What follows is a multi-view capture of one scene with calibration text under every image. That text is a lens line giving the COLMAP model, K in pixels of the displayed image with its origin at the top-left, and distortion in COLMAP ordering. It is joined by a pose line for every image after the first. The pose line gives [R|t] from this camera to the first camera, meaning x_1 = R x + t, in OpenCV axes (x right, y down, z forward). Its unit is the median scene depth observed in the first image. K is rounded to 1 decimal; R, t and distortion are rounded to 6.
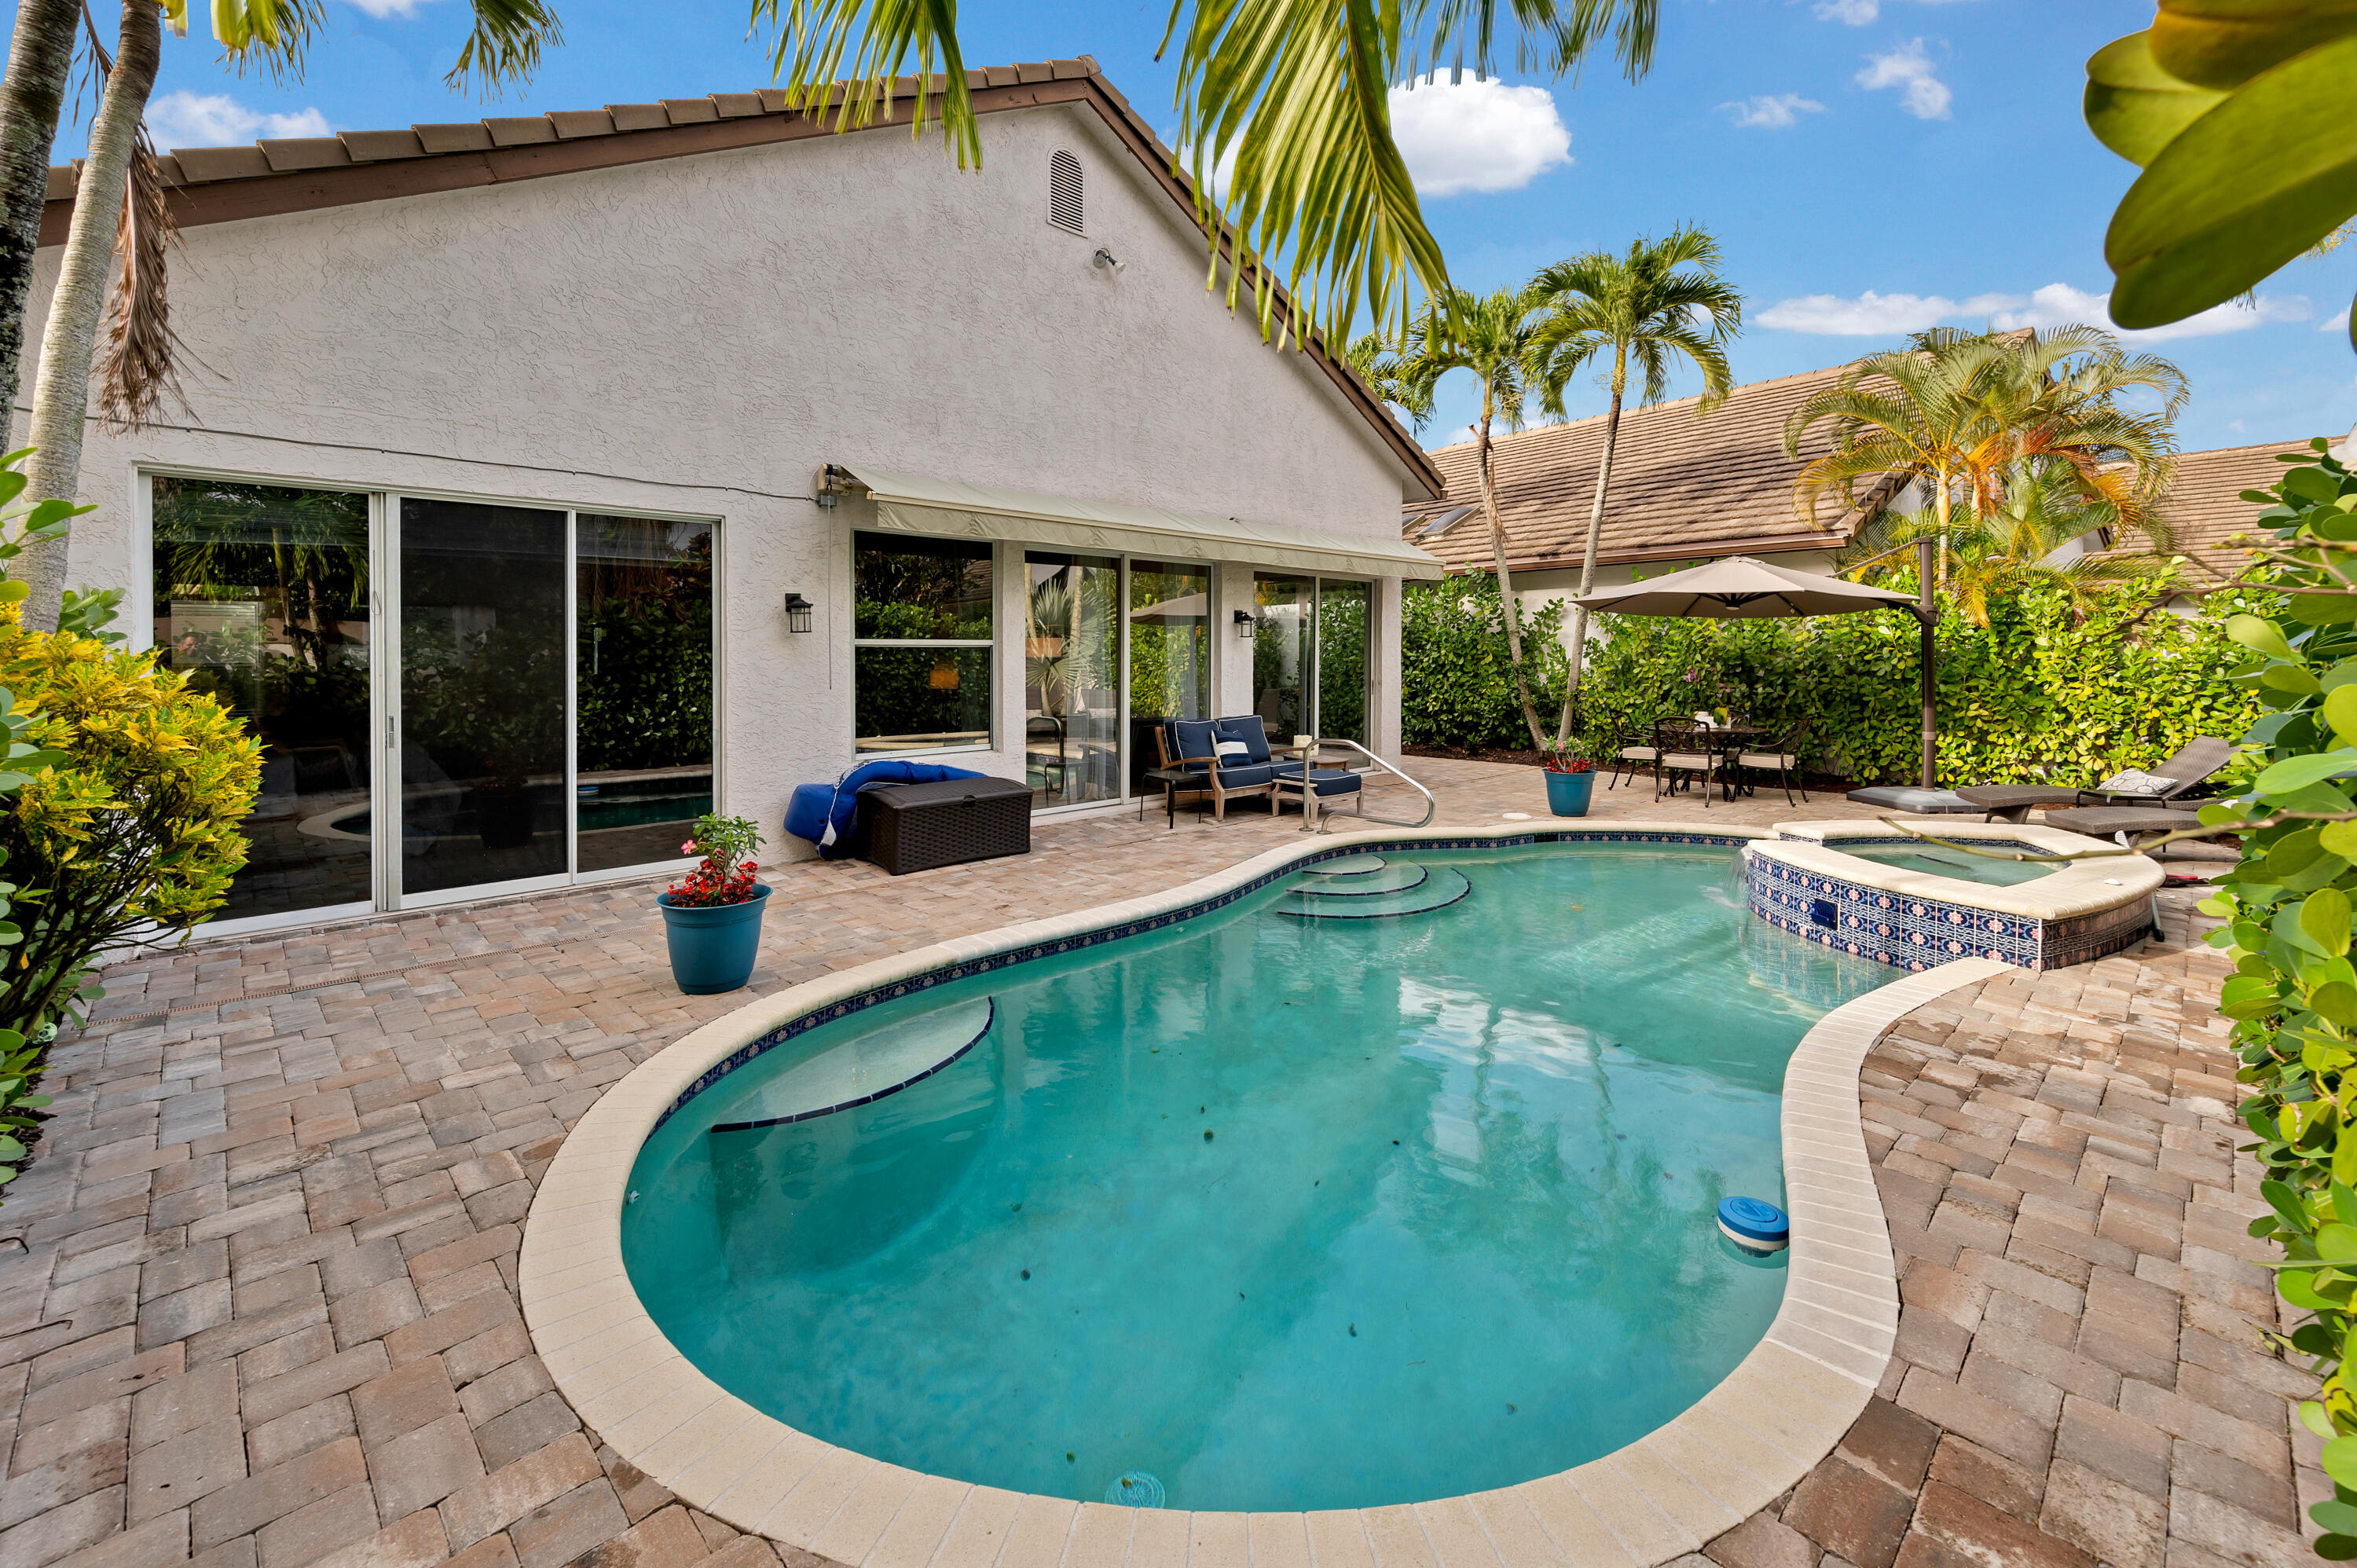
lens RADIAL K [[967.1, 0, 1179.4], [0, 967.1, 659.3], [0, 0, 1]] dist [-0.001662, -0.000180]
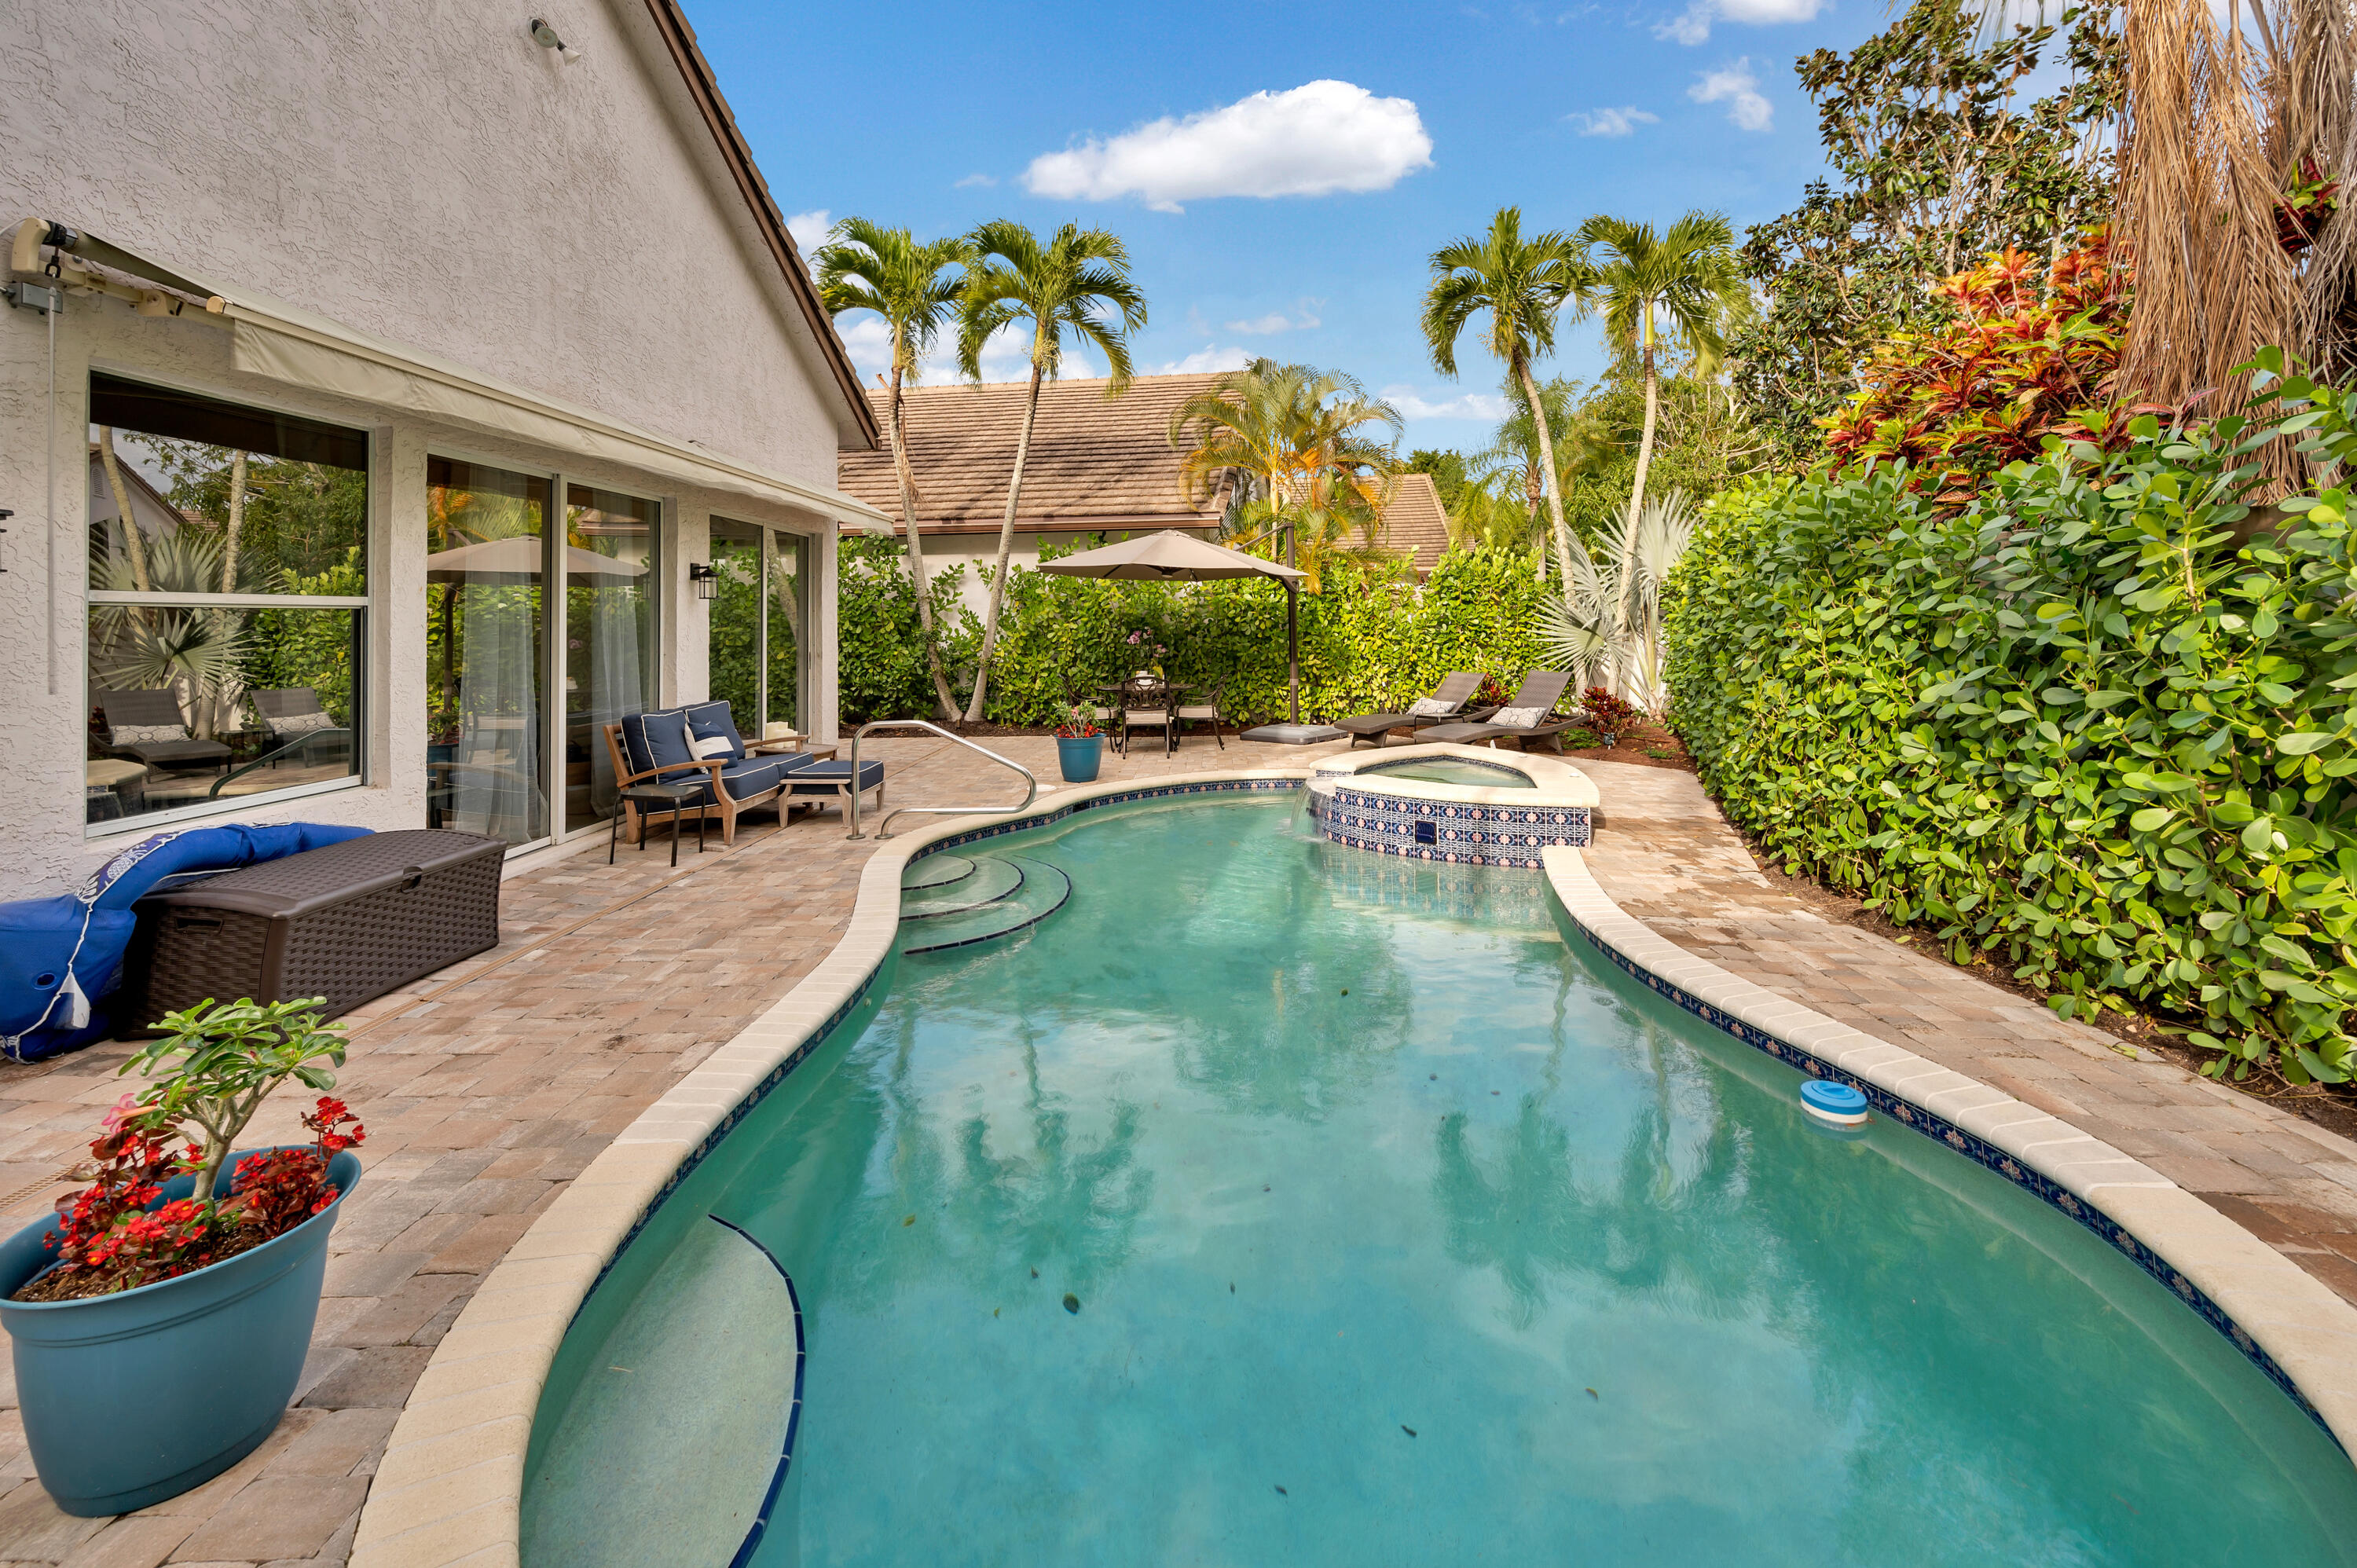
lens RADIAL K [[986.8, 0, 1177.2], [0, 986.8, 597.4], [0, 0, 1]] dist [0.001733, 0.000197]
pose [[0.716669, 0.008499, 0.697361, -0.227540], [0.015828, 0.999470, -0.028447, 0.004334], [-0.697234, 0.031425, 0.716155, 0.201202]]
